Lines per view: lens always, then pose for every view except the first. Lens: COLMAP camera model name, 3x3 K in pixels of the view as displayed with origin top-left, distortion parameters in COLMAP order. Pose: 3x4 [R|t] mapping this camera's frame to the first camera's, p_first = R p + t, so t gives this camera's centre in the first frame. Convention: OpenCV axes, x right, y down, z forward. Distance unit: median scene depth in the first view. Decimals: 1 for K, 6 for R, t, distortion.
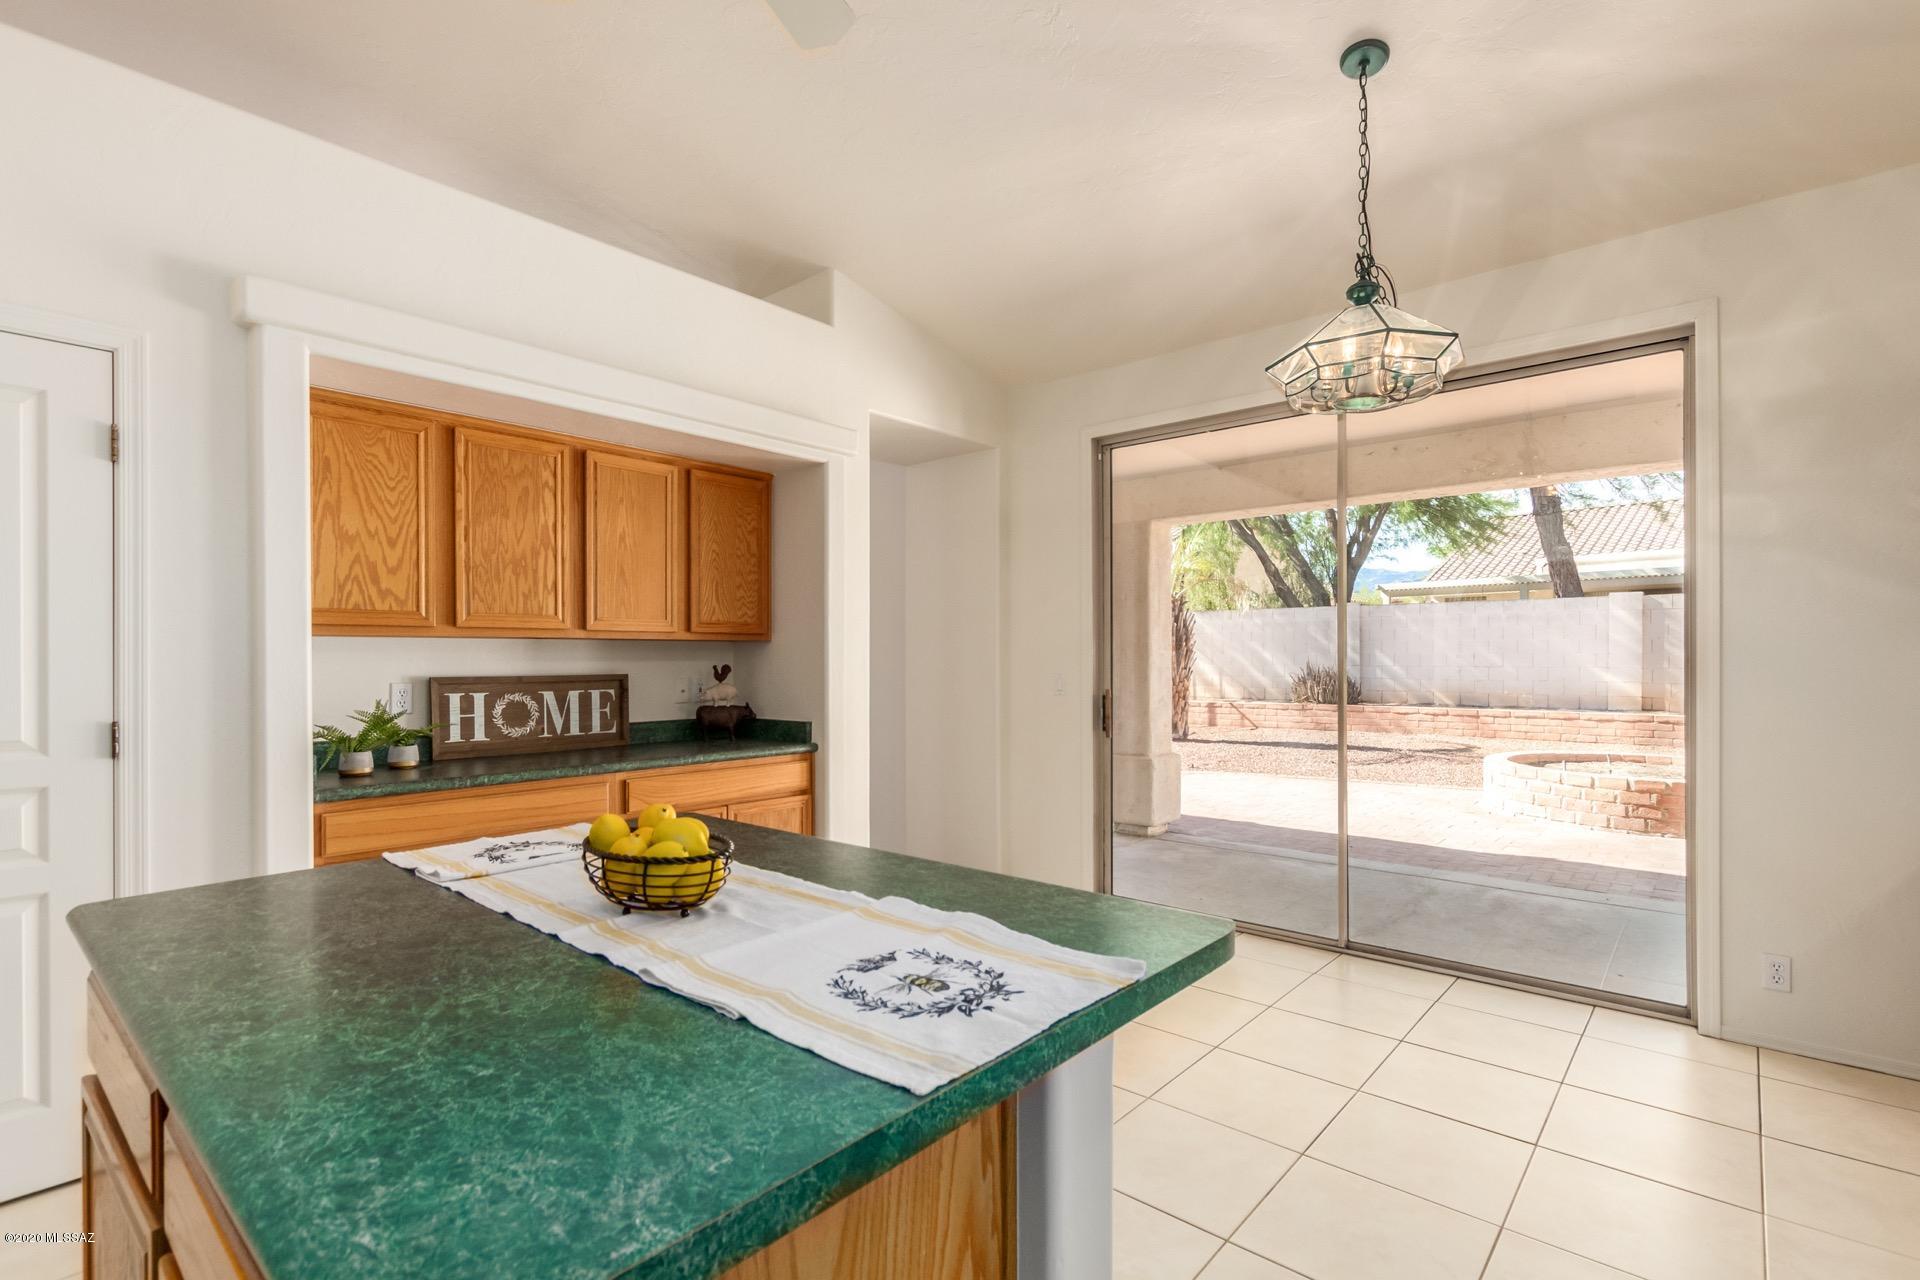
lens RADIAL K [[882.1, 0, 971.5], [0, 882.1, 644.1], [0, 0, 1]] dist [0.025879, -0.000196]
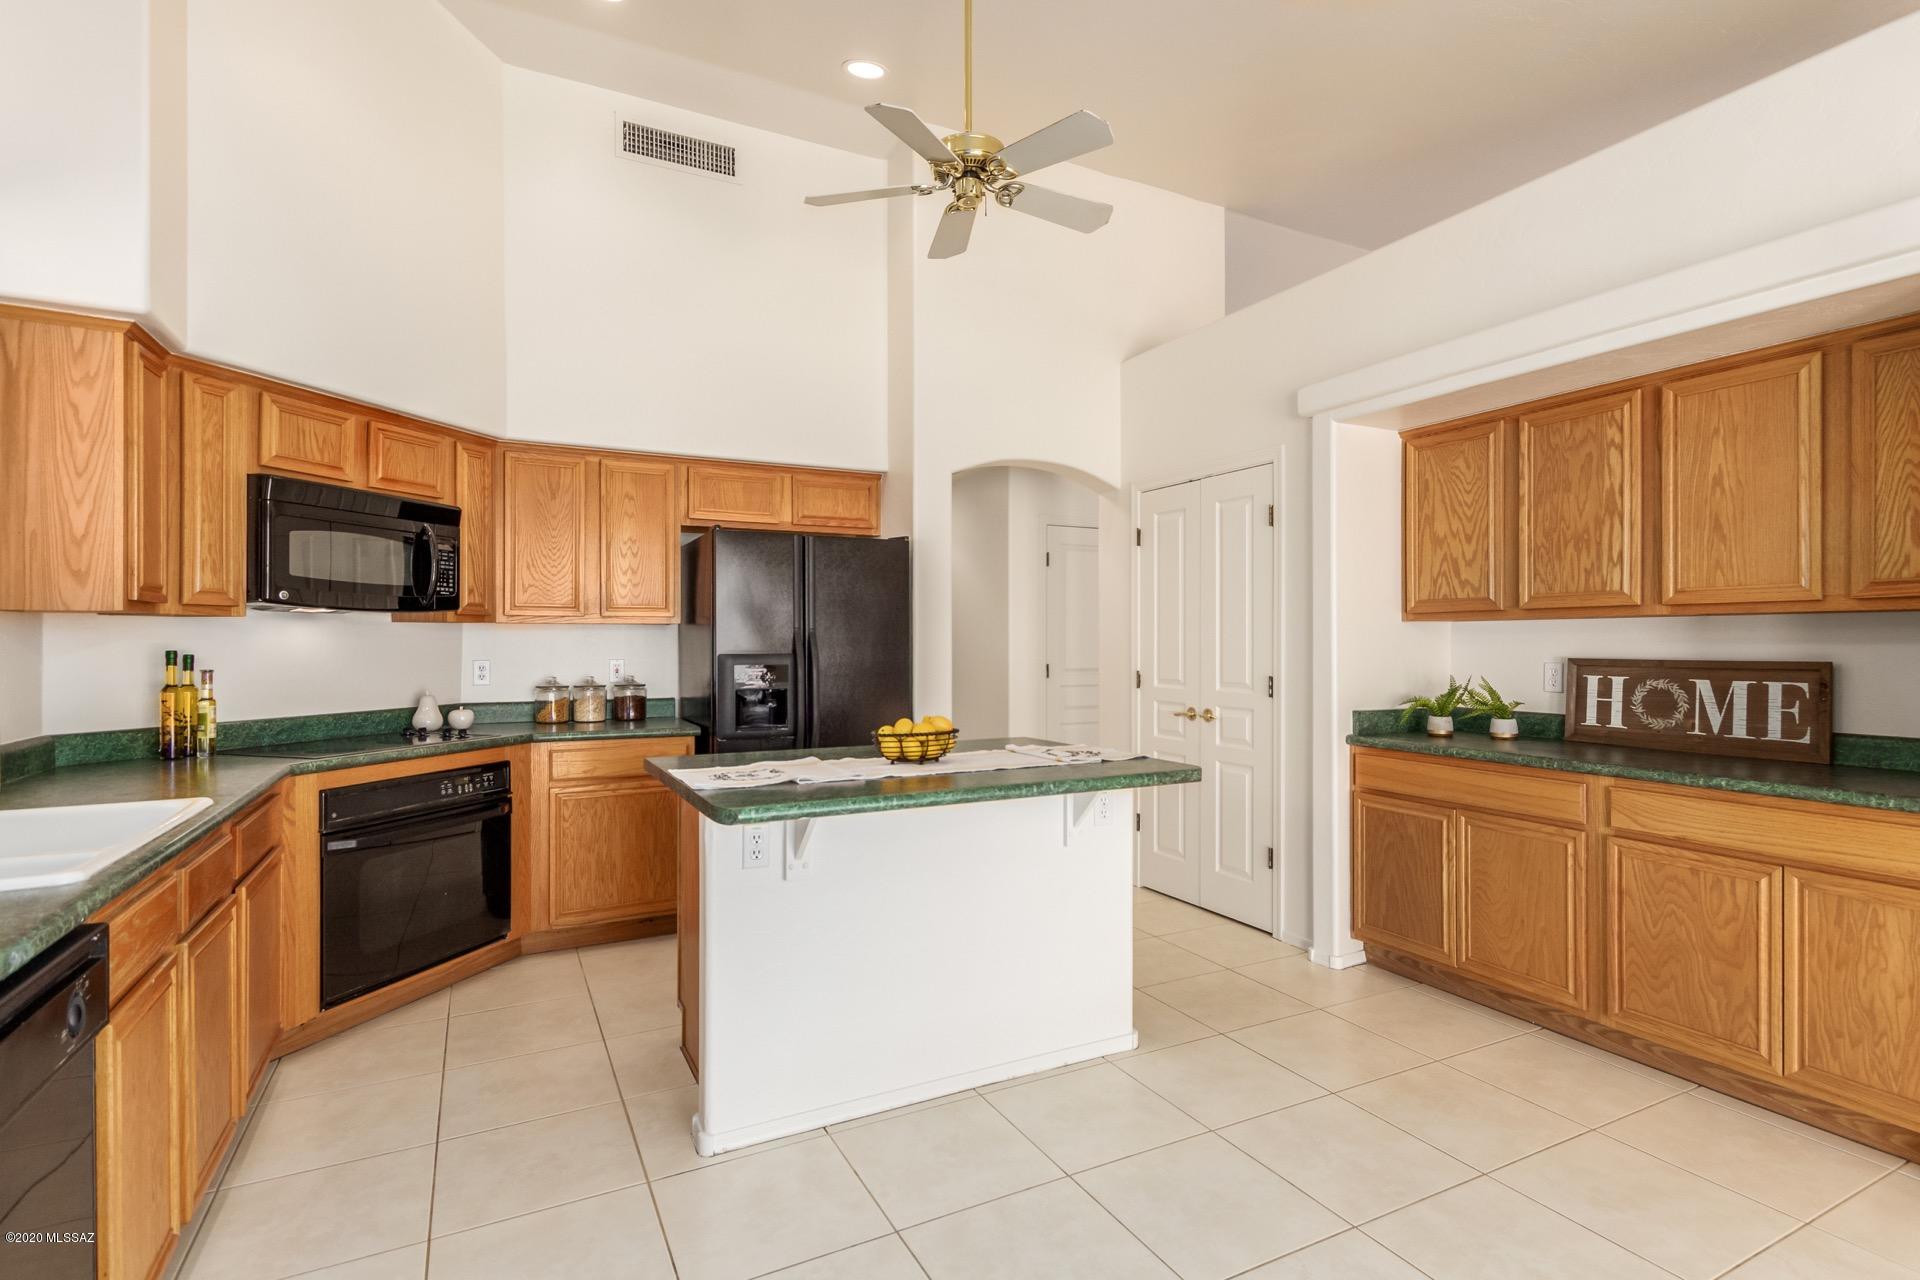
lens RADIAL K [[942.6, 0, 955.8], [0, 942.6, 635.8], [0, 0, 1]] dist [0.002847, 0.000245]
pose [[-0.386694, 0.000427, -0.922208, 0.646054], [0.018826, 0.999795, -0.007431, 0.006889], [0.922016, -0.020235, -0.386623, 0.764586]]
